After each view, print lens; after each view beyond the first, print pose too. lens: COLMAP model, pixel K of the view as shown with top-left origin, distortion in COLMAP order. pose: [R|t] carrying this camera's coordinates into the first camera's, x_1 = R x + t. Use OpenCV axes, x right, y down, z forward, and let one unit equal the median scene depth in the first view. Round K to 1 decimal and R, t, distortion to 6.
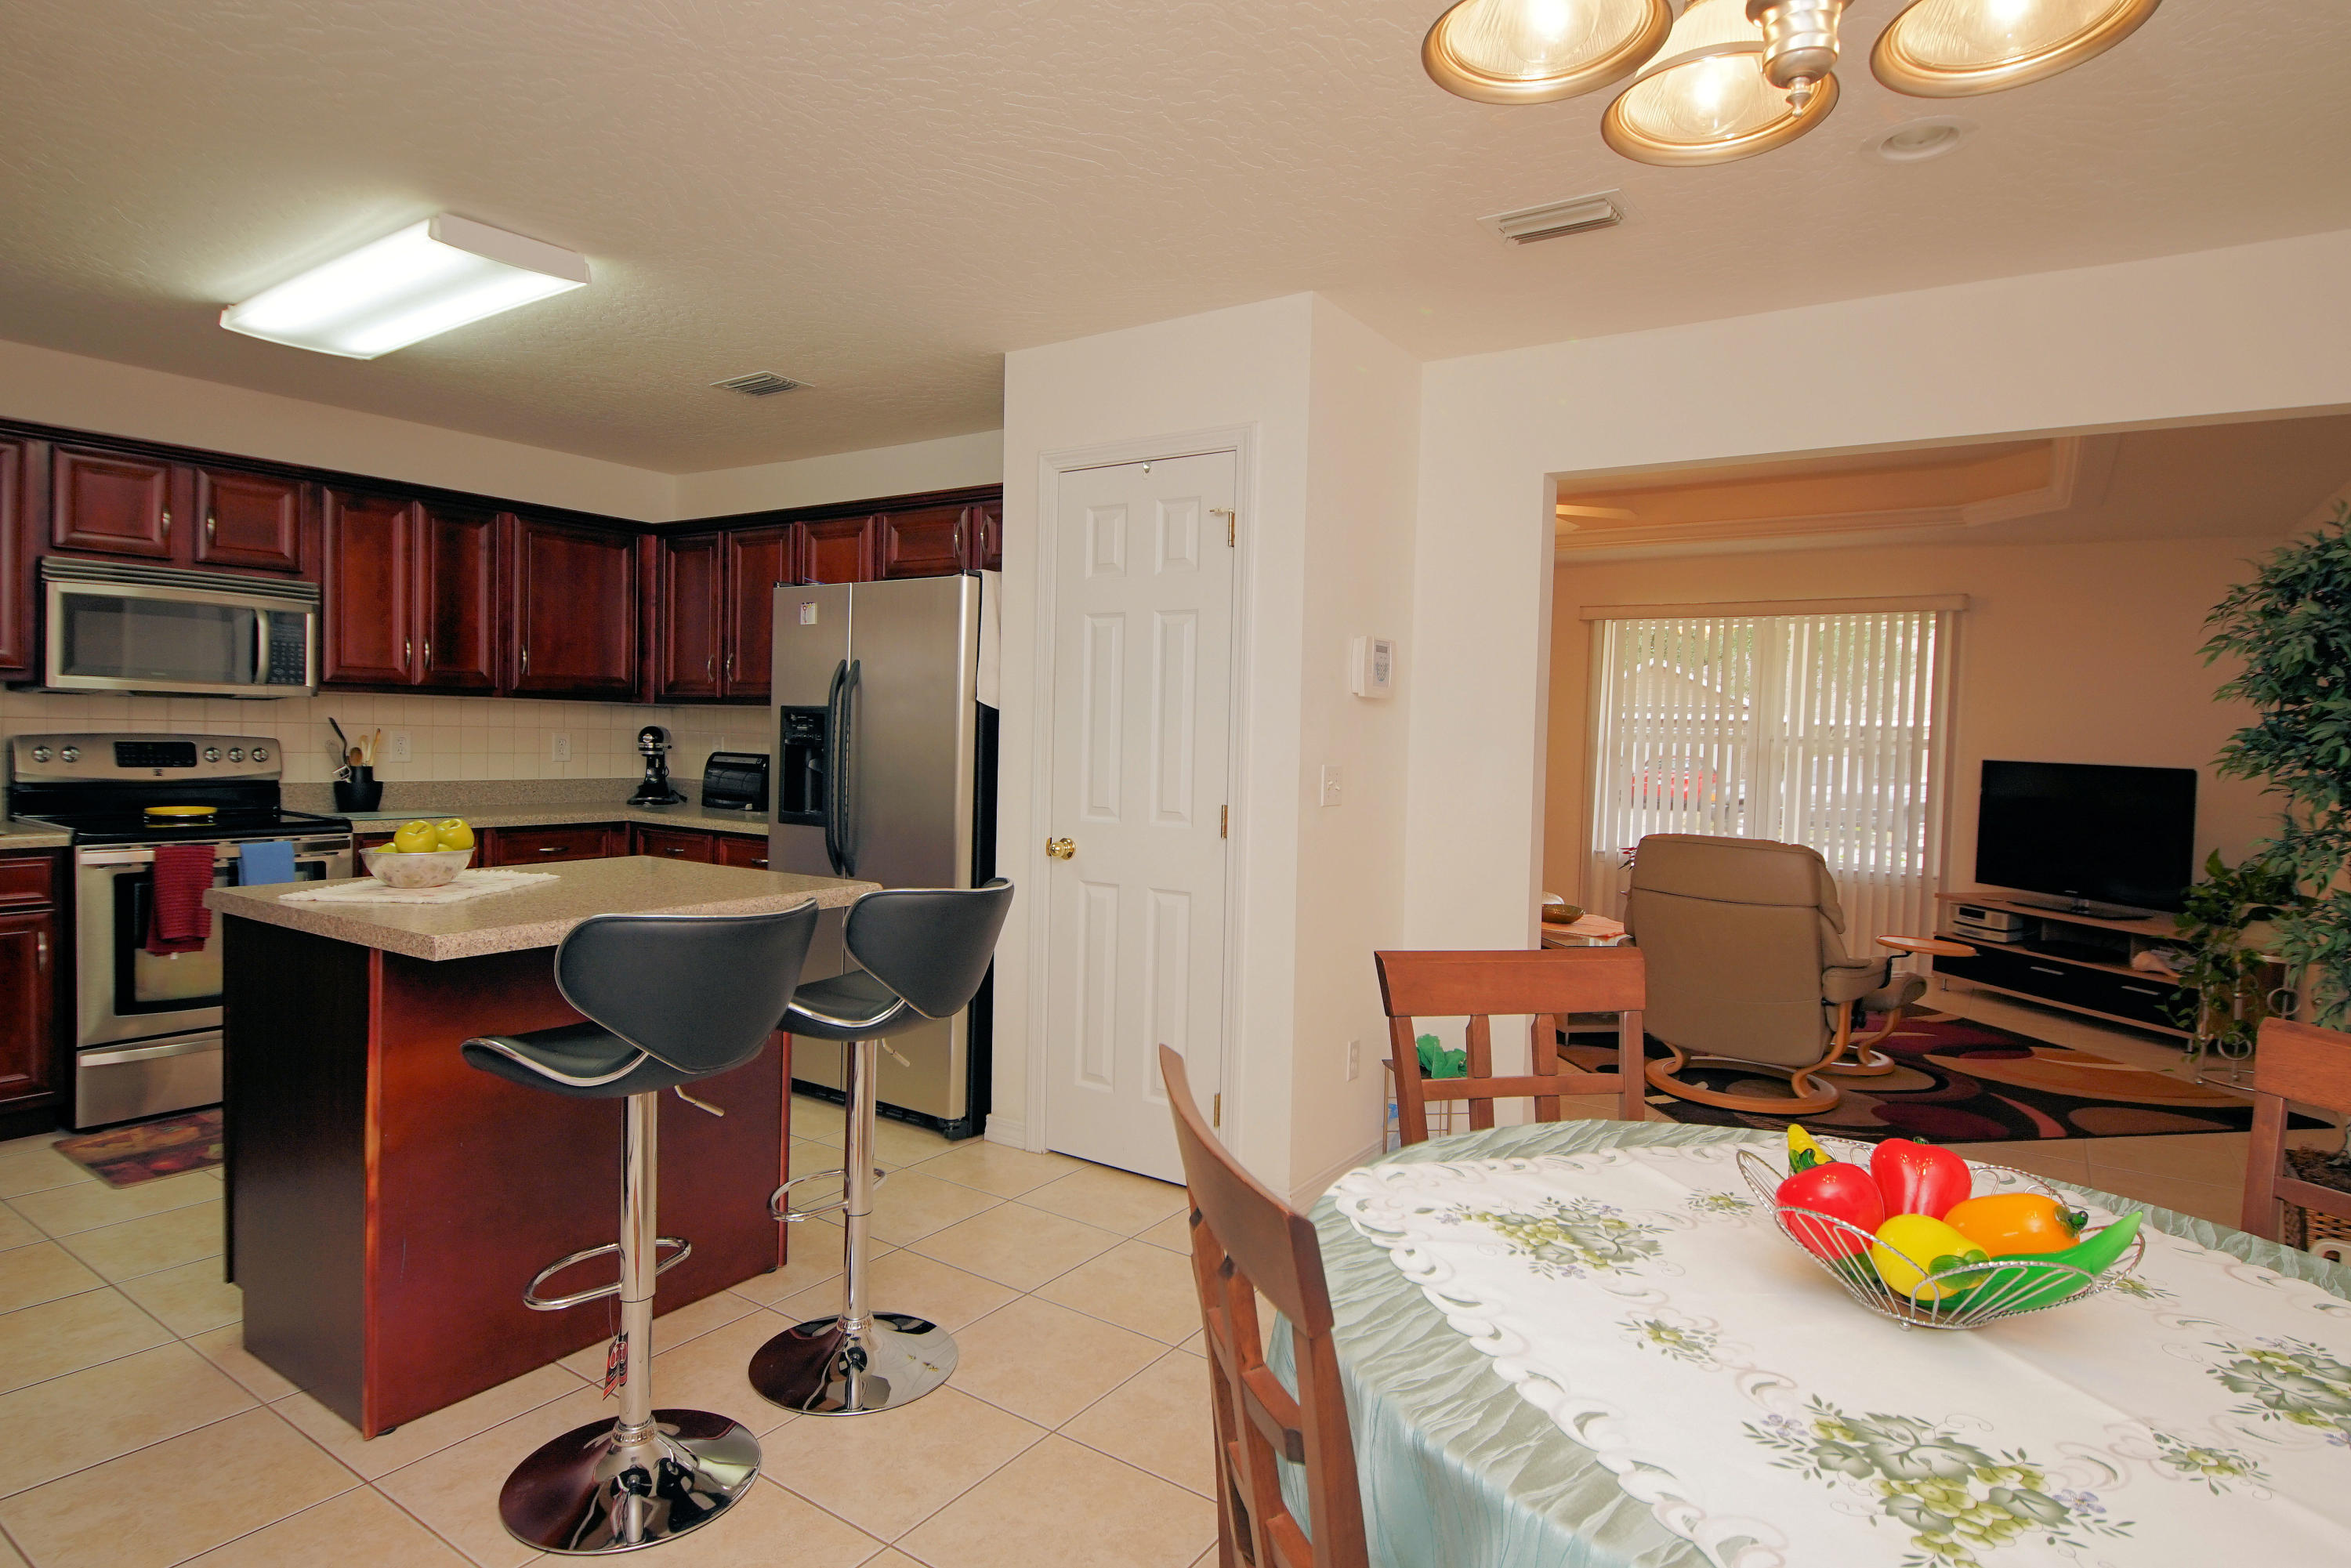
lens RADIAL K [[1259.9, 0, 1146.1], [0, 1259.9, 768.0], [0, 0, 1]] dist [0.039201, -0.035411]
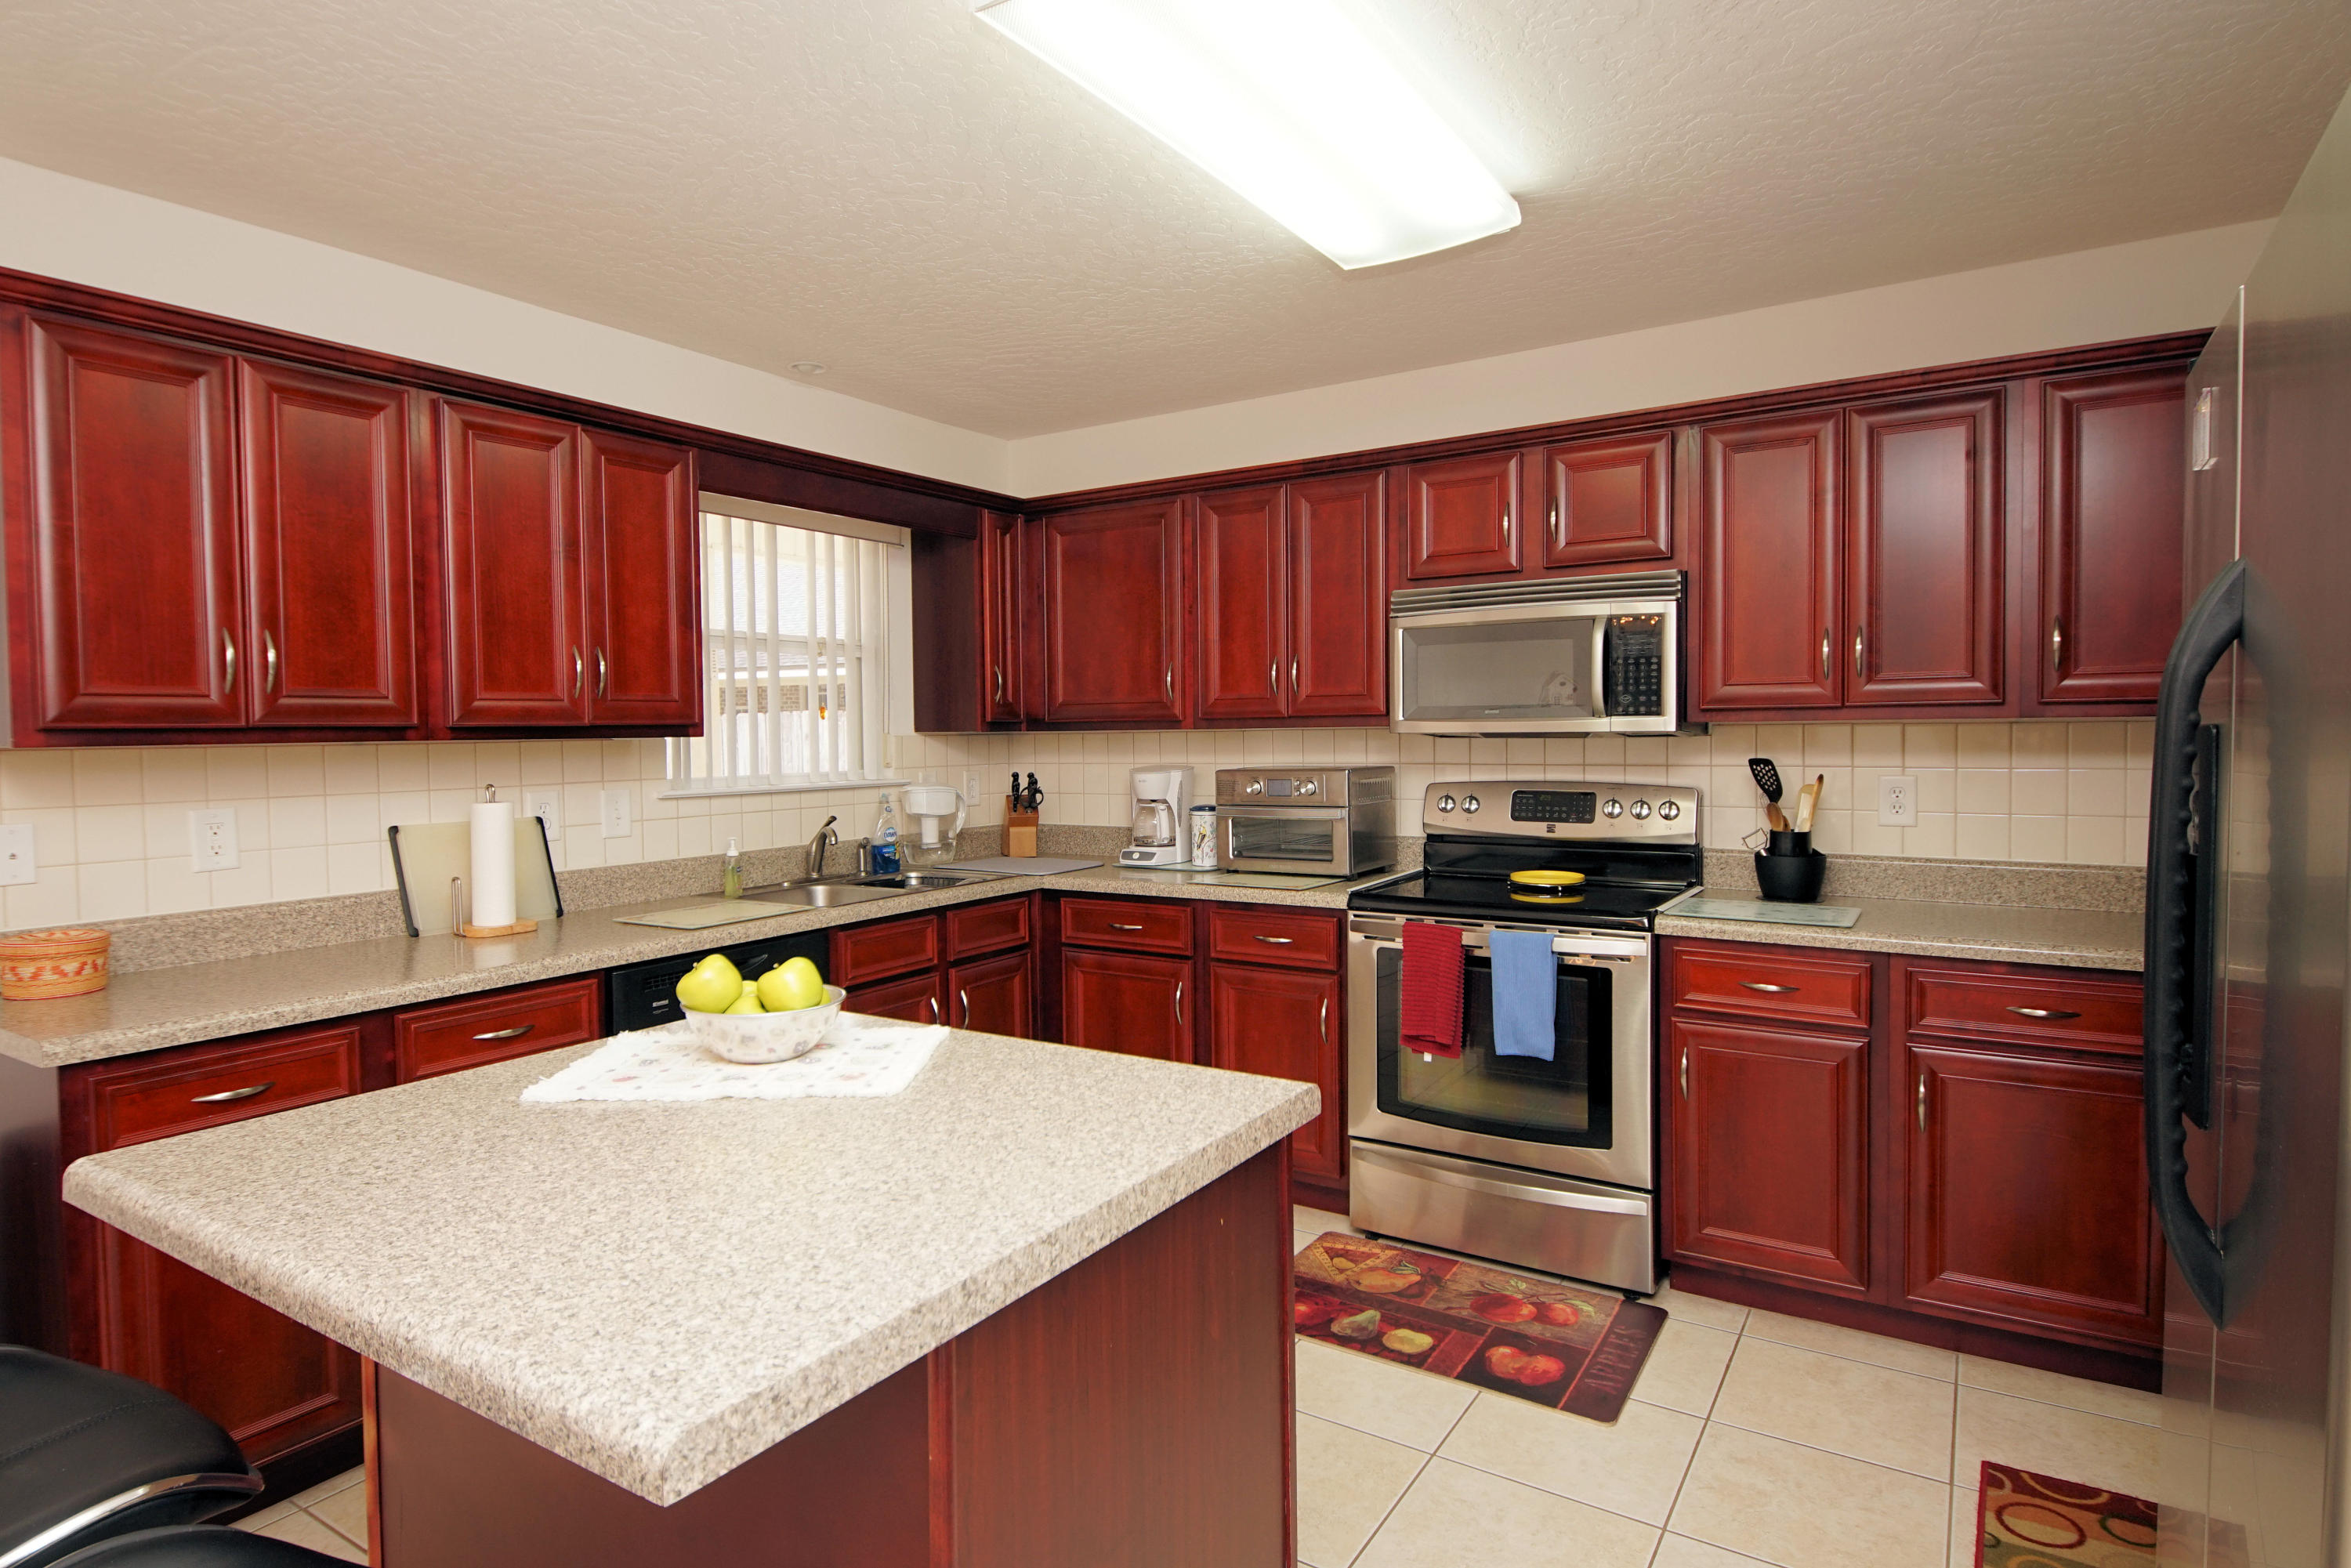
lens RADIAL K [[1259.9, 0, 1146.1], [0, 1259.9, 768.0], [0, 0, 1]] dist [0.039201, -0.035411]
pose [[0.025668, 0.004212, -0.999662, 0.042051], [-0.015480, 0.999873, 0.003815, -0.036071], [0.999551, 0.015377, 0.025730, 0.741380]]
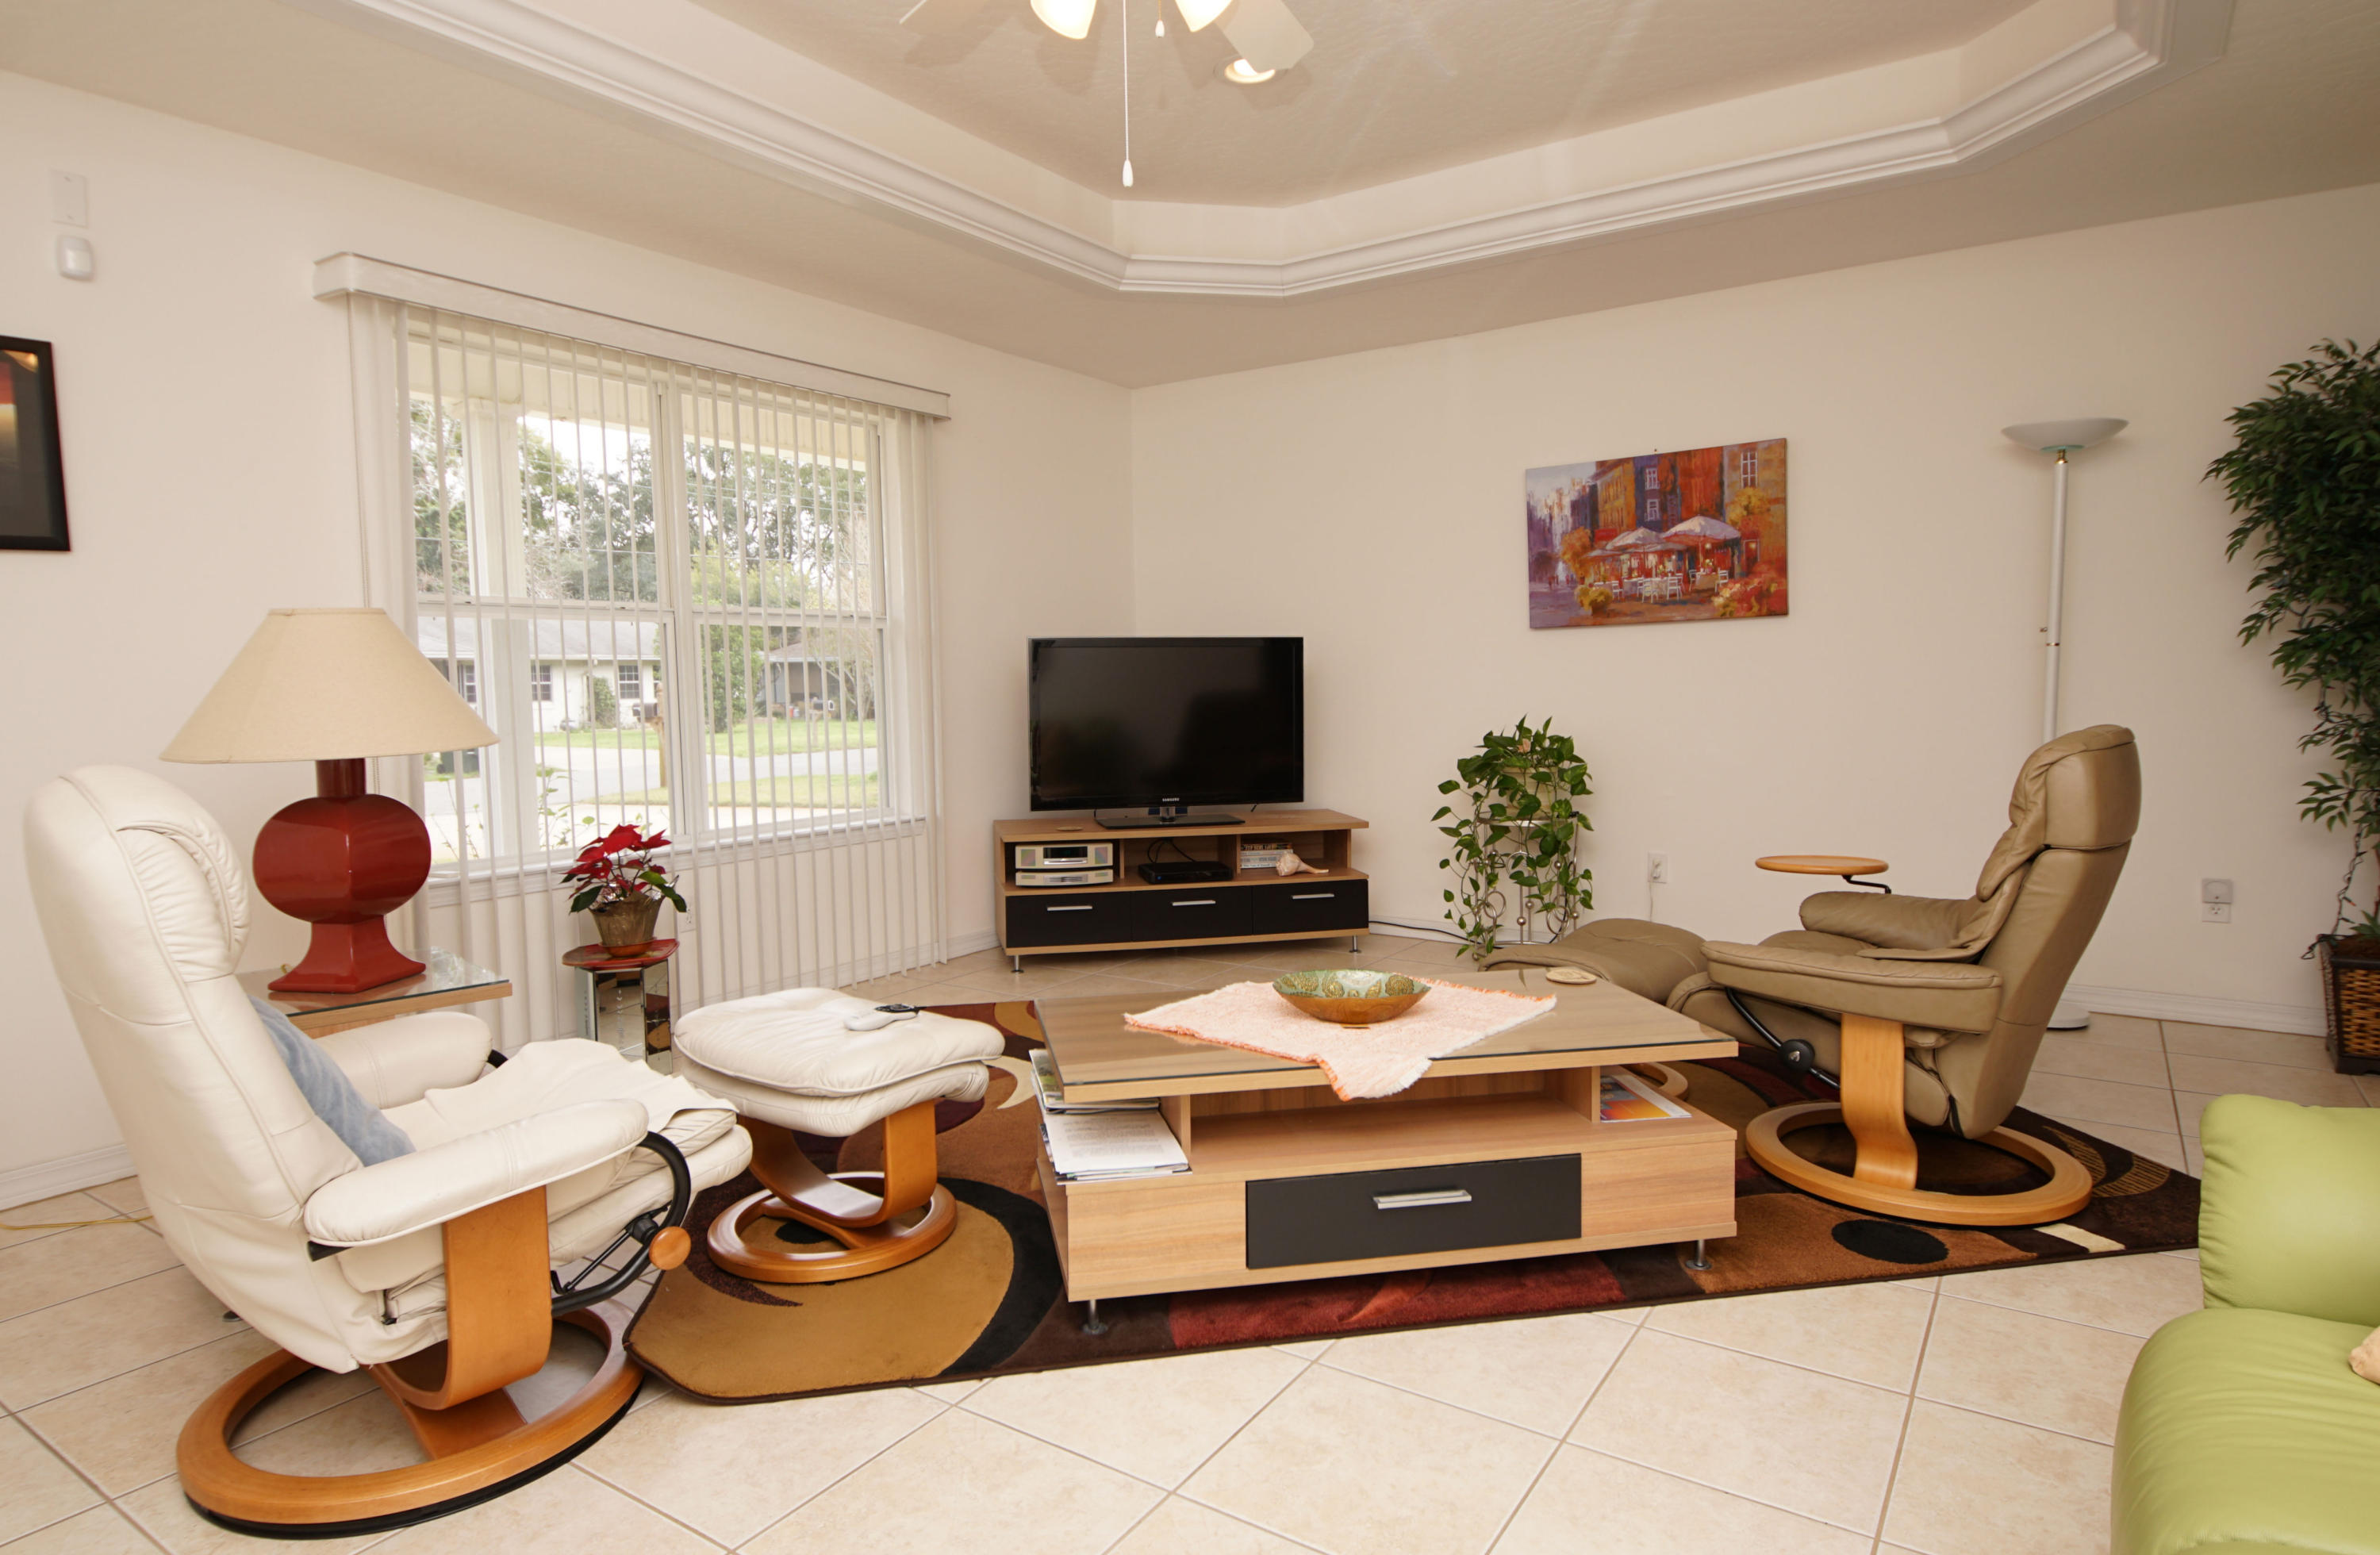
lens RADIAL K [[1320.4, 0, 1166.2], [0, 1320.4, 771.0], [0, 0, 1]] dist [0.031032, -0.031490]
pose [[-0.005133, -0.097897, 0.995183, -0.136603], [0.047588, 0.994045, 0.098030, -0.002837], [-0.998854, 0.047862, -0.000443, 1.462166]]
